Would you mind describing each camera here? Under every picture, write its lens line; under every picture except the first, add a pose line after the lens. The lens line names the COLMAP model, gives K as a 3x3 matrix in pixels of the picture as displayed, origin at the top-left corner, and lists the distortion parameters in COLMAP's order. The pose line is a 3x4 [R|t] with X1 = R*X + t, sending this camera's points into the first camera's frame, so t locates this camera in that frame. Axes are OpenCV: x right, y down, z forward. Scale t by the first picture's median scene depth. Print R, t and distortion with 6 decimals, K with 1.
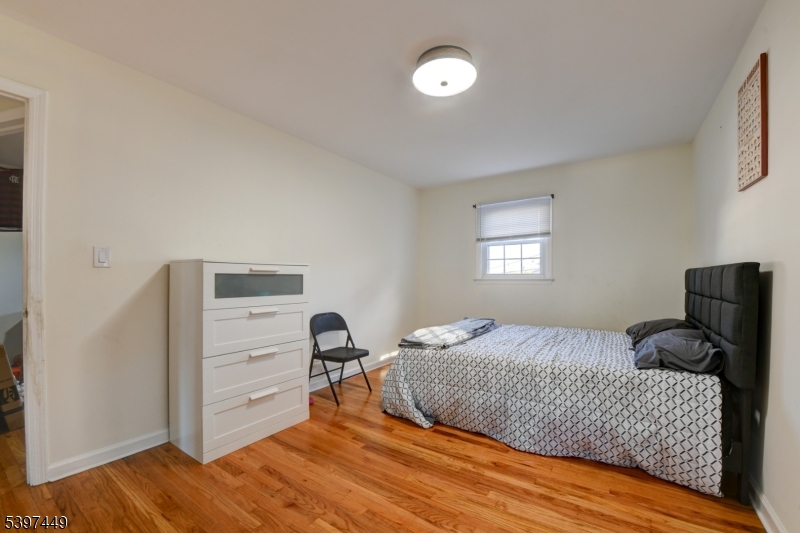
lens RADIAL K [[326.4, 0, 399.5], [0, 326.4, 267.2], [0, 0, 1]] dist [-0.019530, -0.001688]
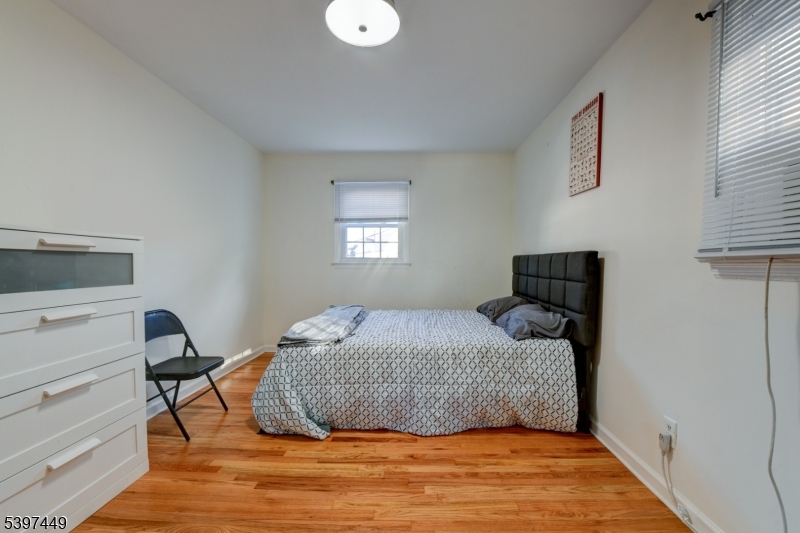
lens RADIAL K [[344.6, 0, 403.7], [0, 344.6, 265.0], [0, 0, 1]] dist [-0.020334, -0.002320]
pose [[0.838426, 0.003052, 0.545007, -0.251949], [-0.024538, 0.999182, 0.032153, 0.012964], [-0.544463, -0.040332, 0.837814, 0.179406]]
